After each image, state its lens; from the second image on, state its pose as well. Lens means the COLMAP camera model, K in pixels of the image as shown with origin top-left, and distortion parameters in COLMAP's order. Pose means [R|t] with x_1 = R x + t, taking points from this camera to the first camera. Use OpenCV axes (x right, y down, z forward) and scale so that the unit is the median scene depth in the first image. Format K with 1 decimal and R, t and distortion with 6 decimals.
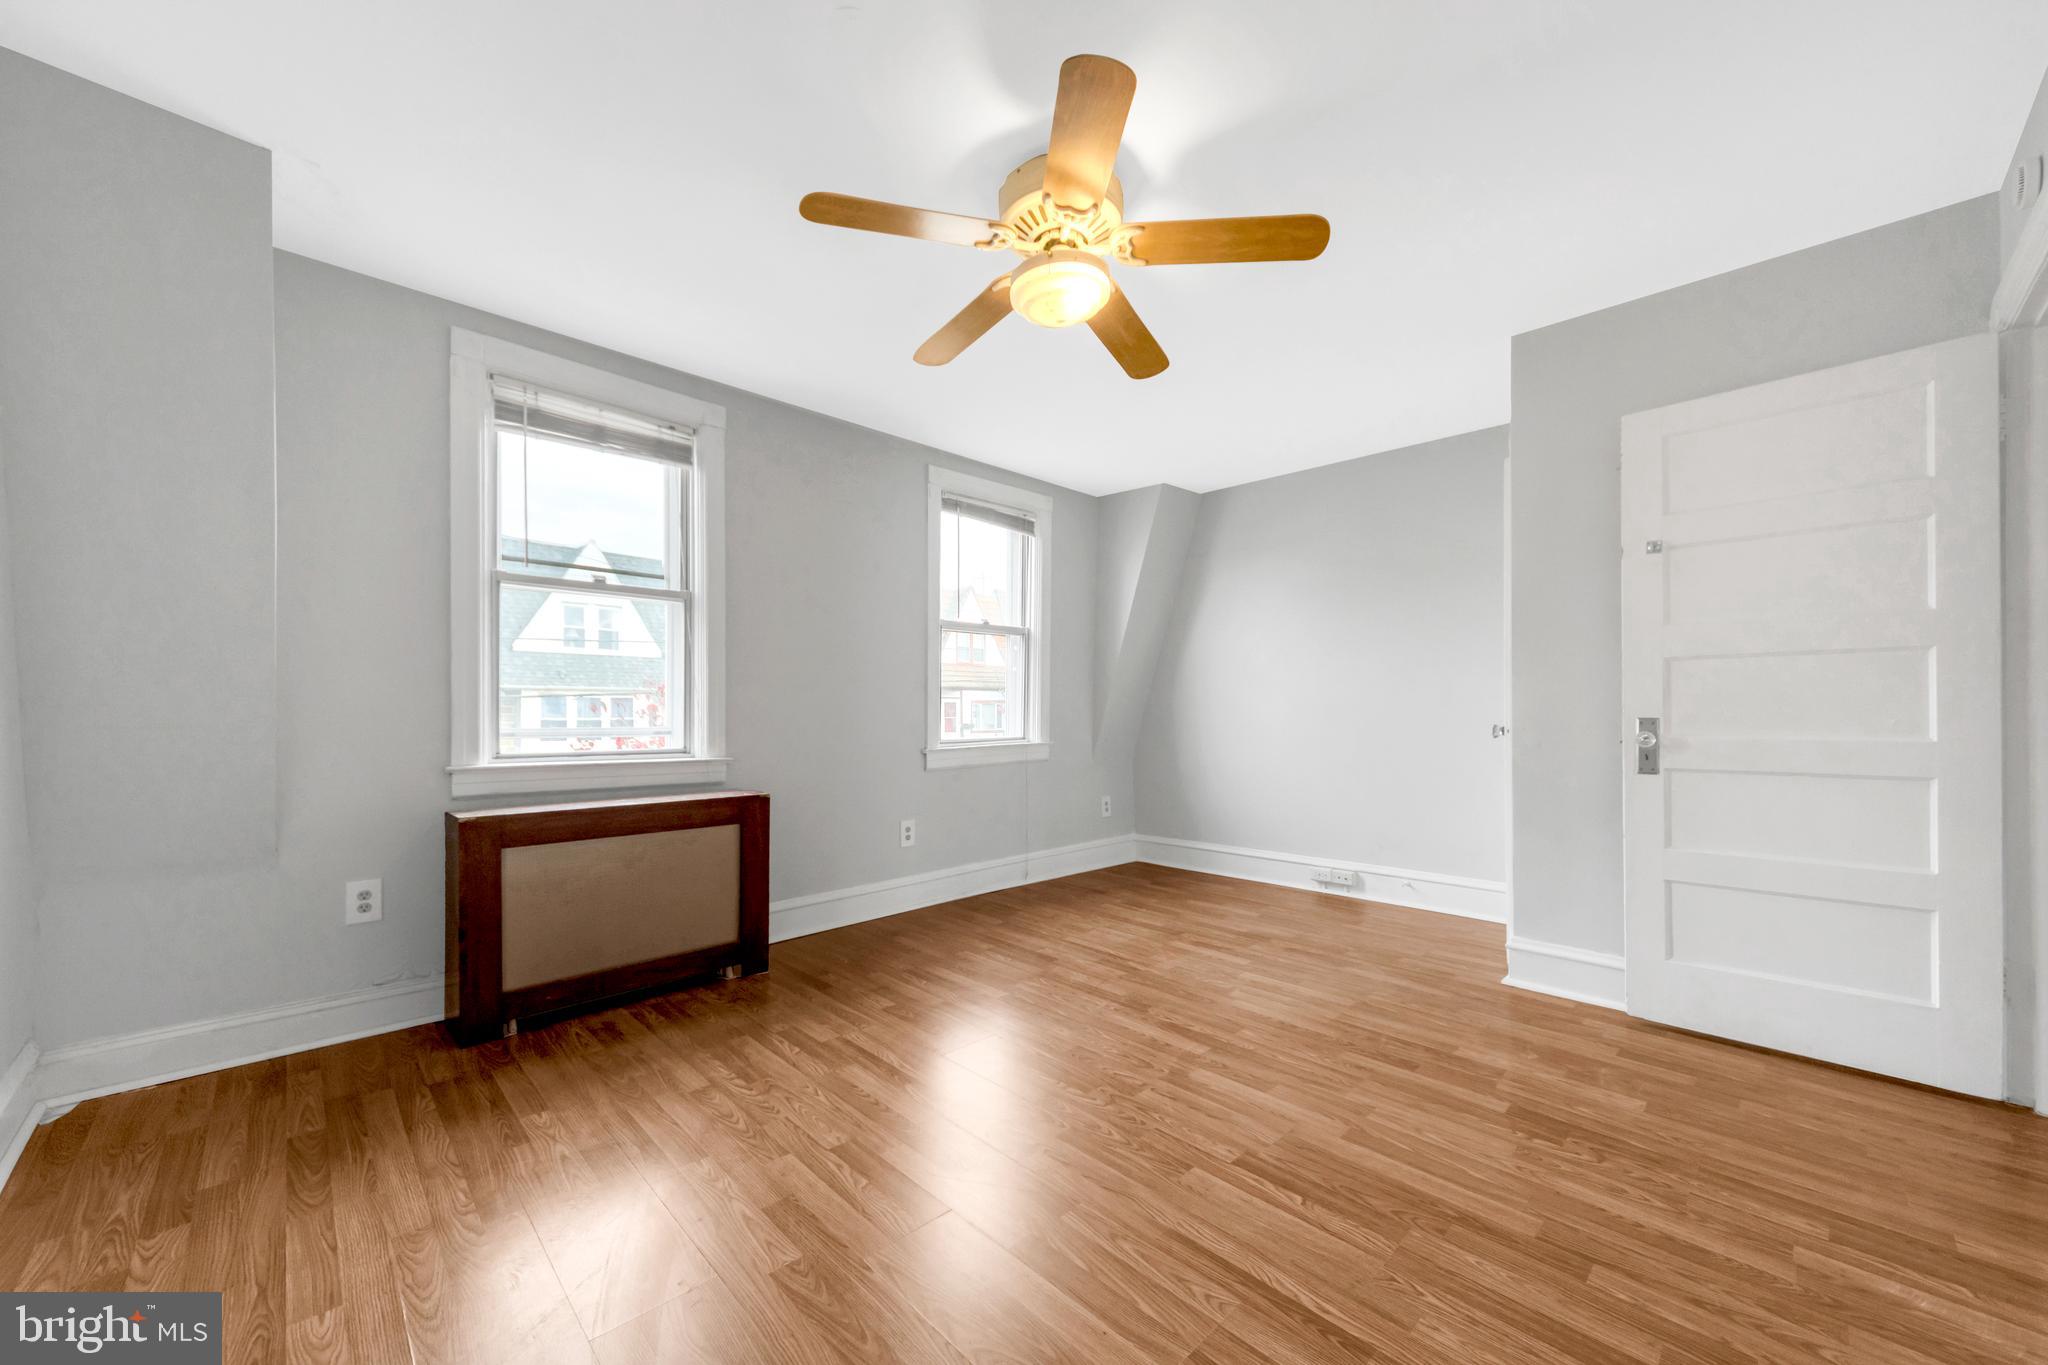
lens RADIAL K [[761.2, 0, 1019.0], [0, 761.2, 711.9], [0, 0, 1]] dist [0.004373, 0.000157]
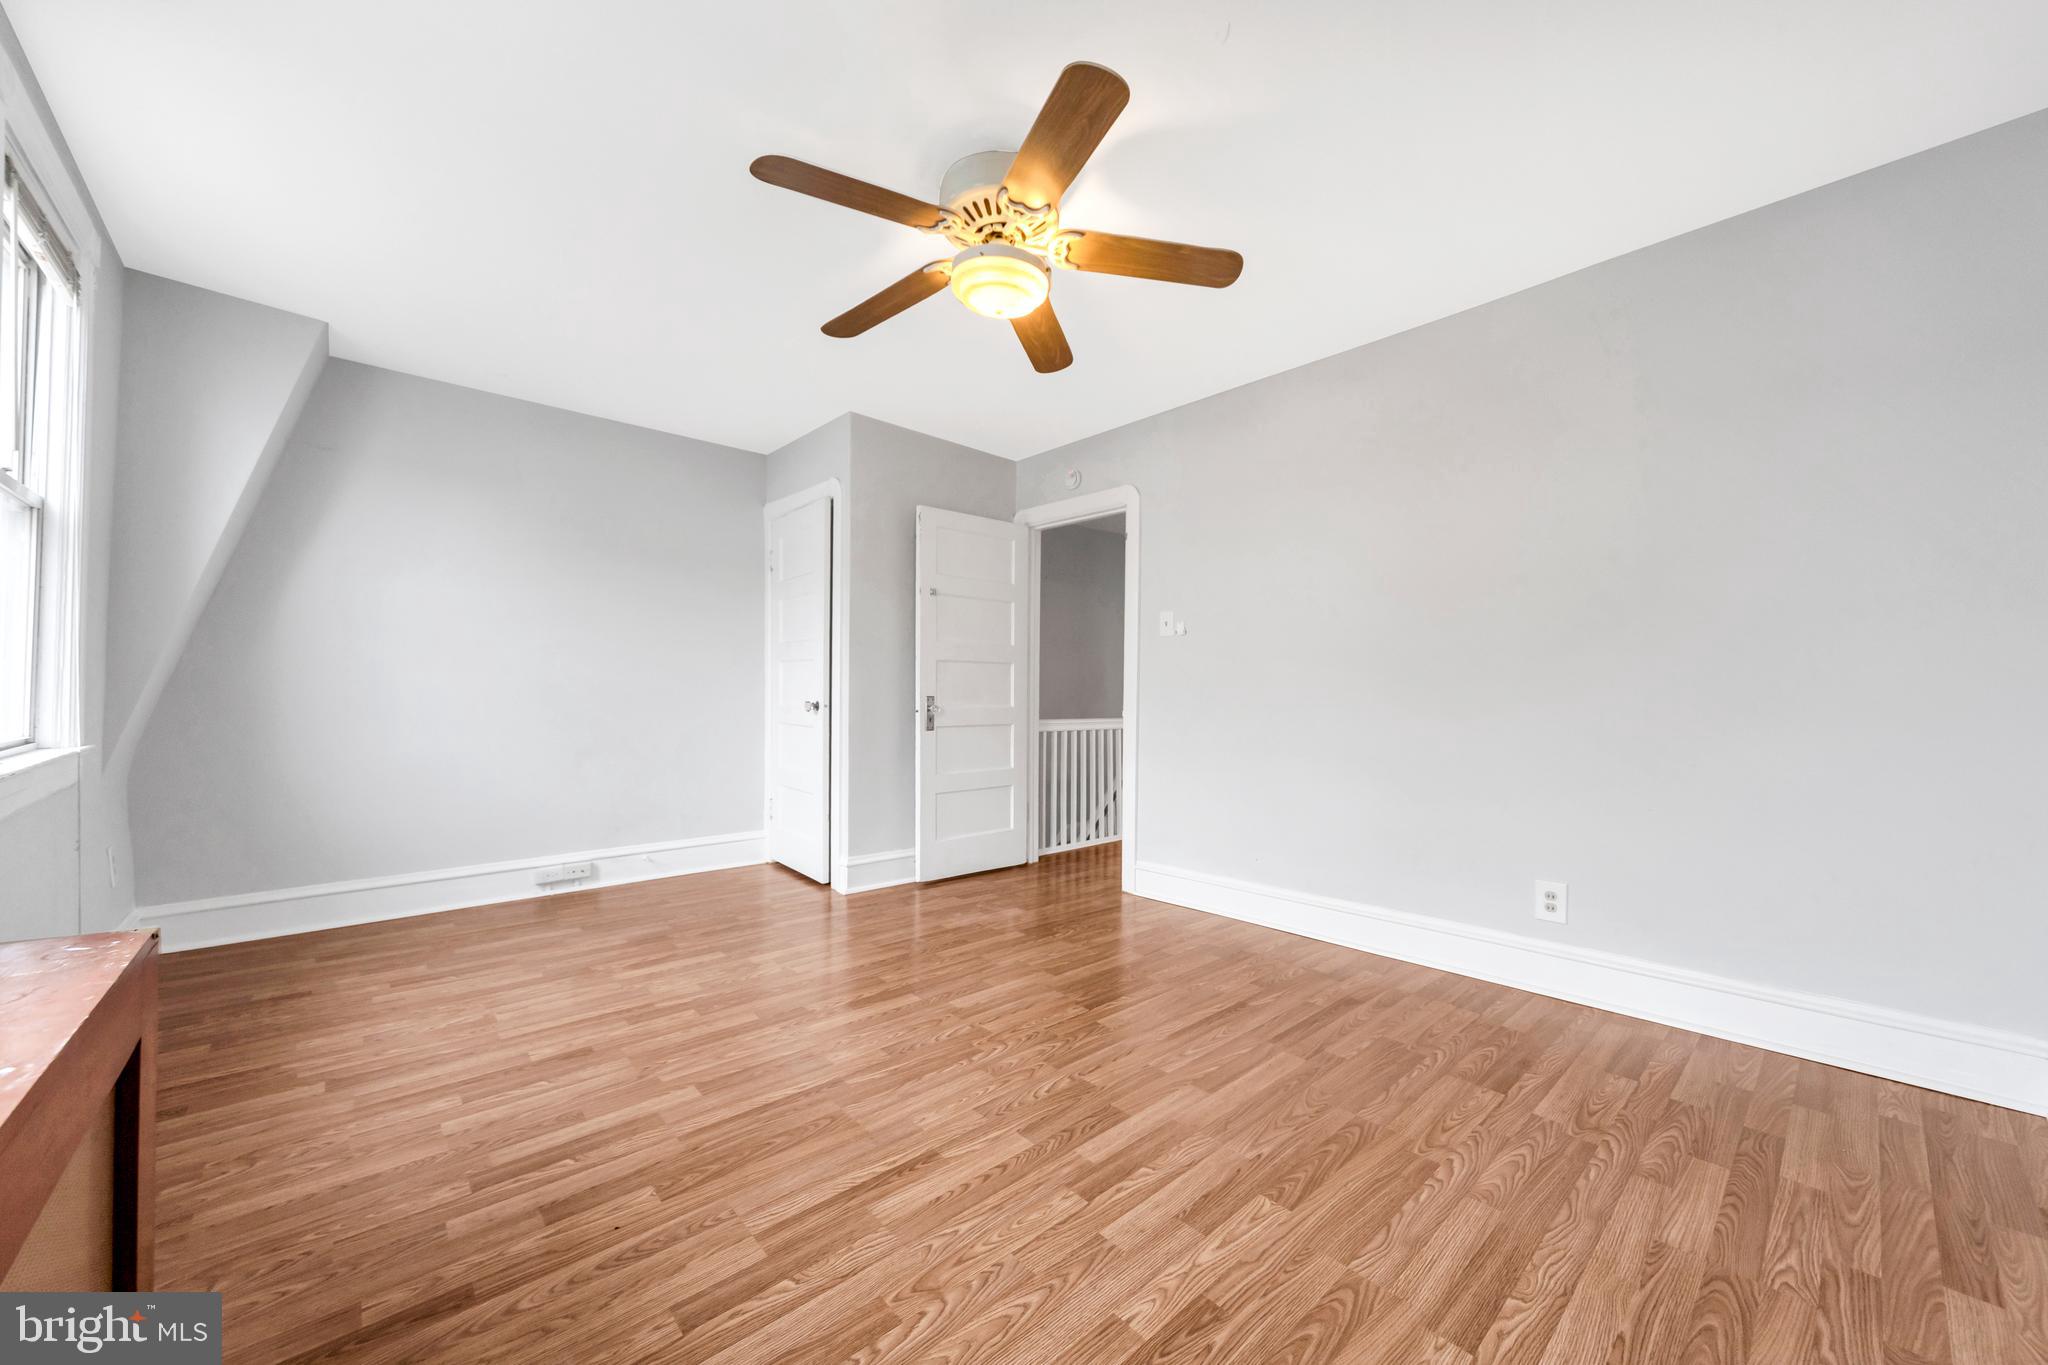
lens RADIAL K [[753.7, 0, 1024.9], [0, 753.7, 691.5], [0, 0, 1]] dist [0.000592, 0.000023]
pose [[0.032144, 0.006150, 0.999464, -0.769017], [-0.009551, 0.999937, -0.005846, 0.006394], [-0.999438, -0.009358, 0.032201, 0.735559]]
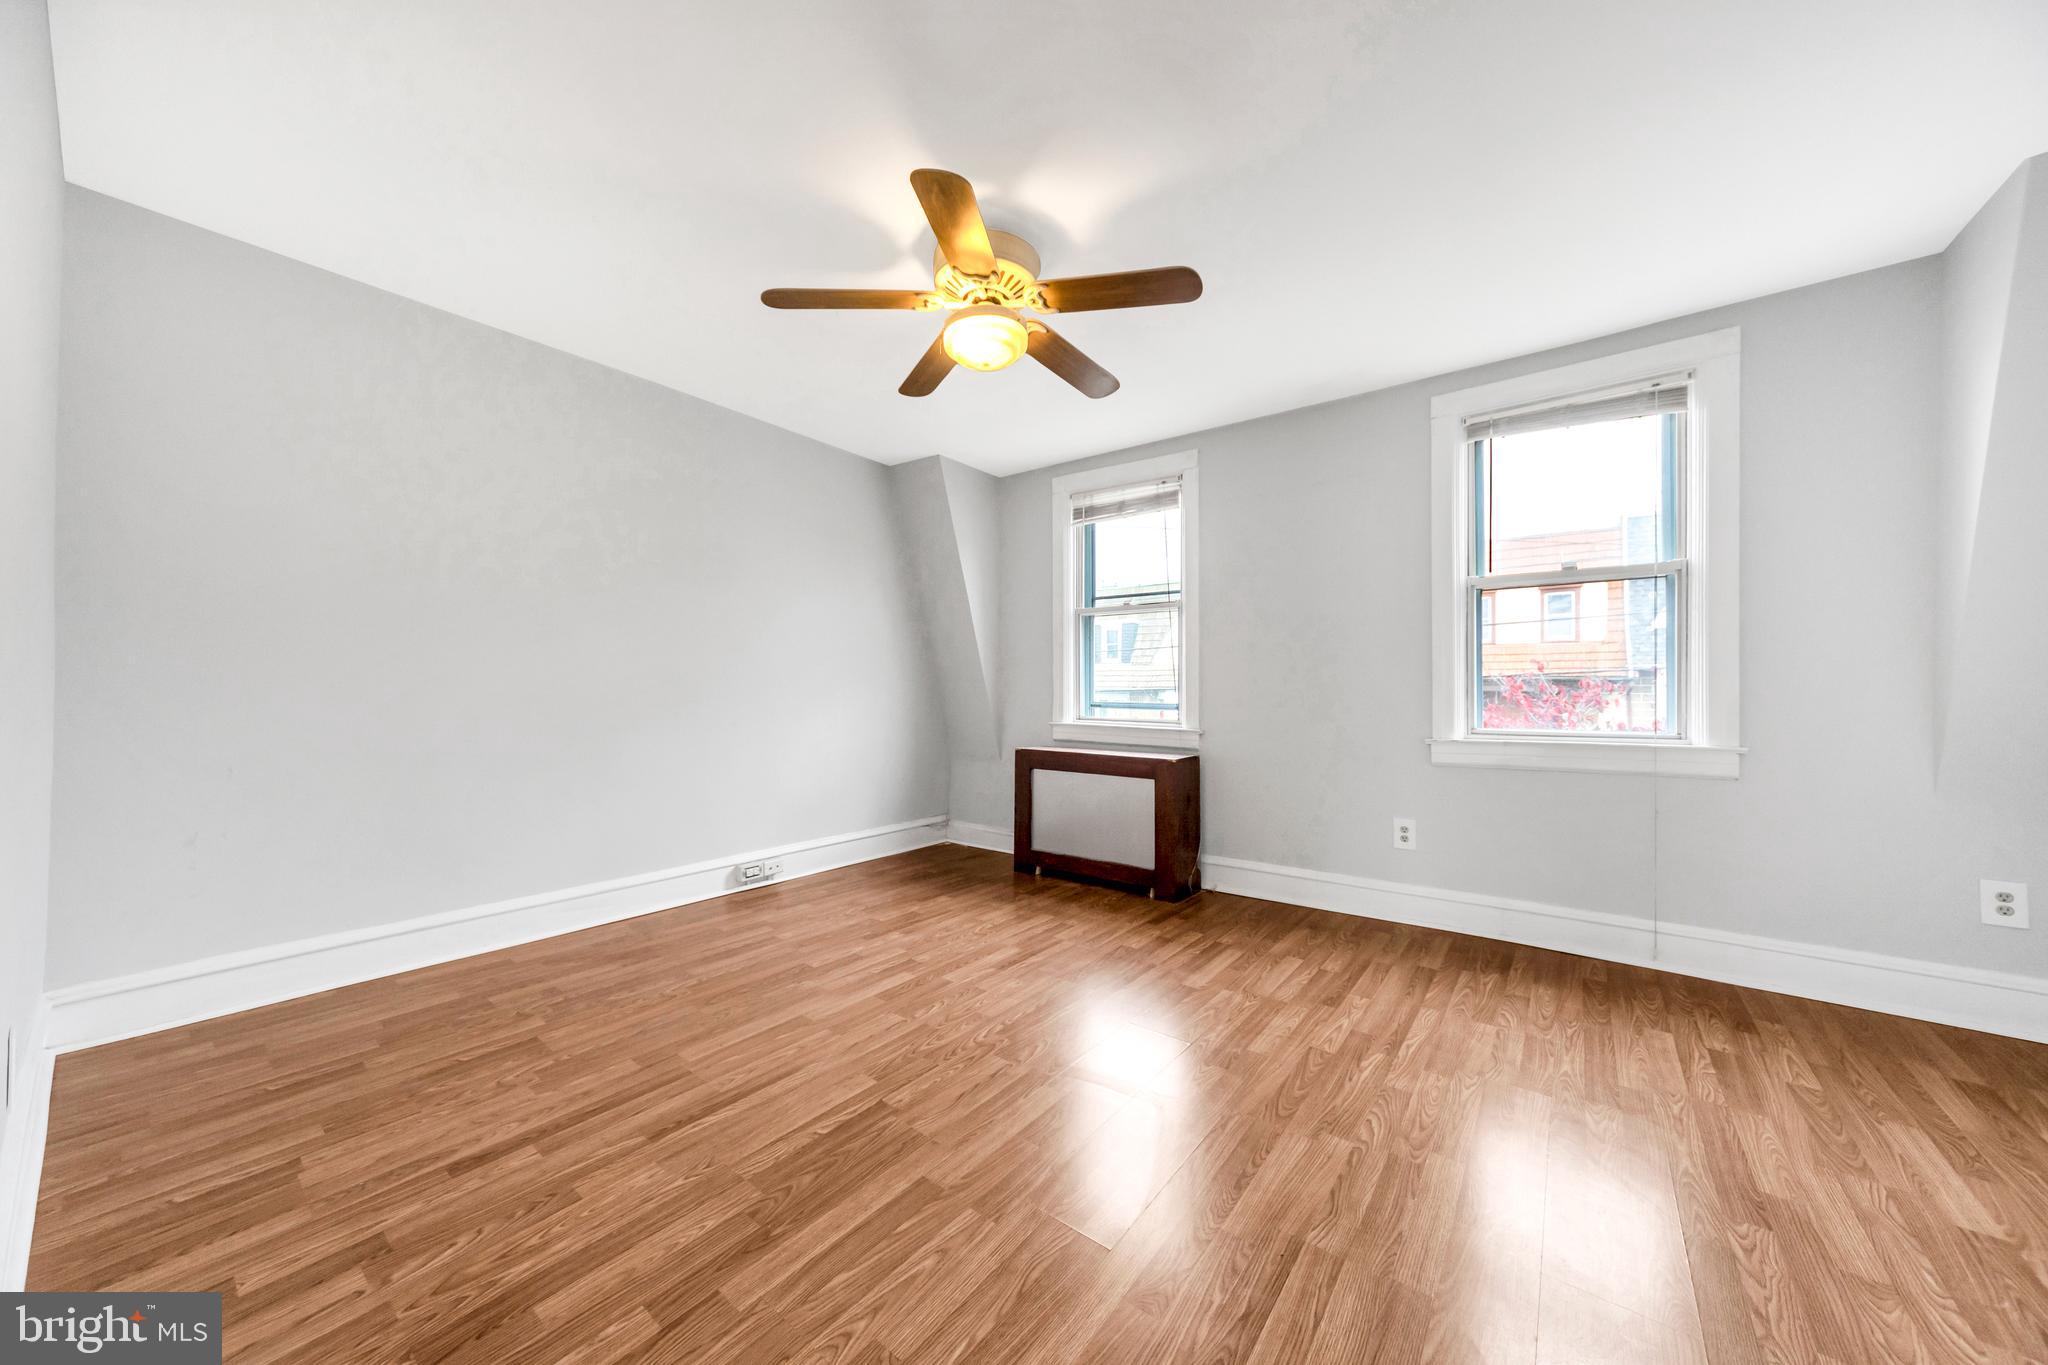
lens RADIAL K [[698.5, 0, 1035.6], [0, 698.5, 683.5], [0, 0, 1]] dist [0.007044, 0.000028]
pose [[0.152466, -0.009483, -0.988263, 0.903232], [-0.002518, 0.999947, -0.009983, -0.003912], [0.988306, 0.004011, 0.152434, 0.724368]]
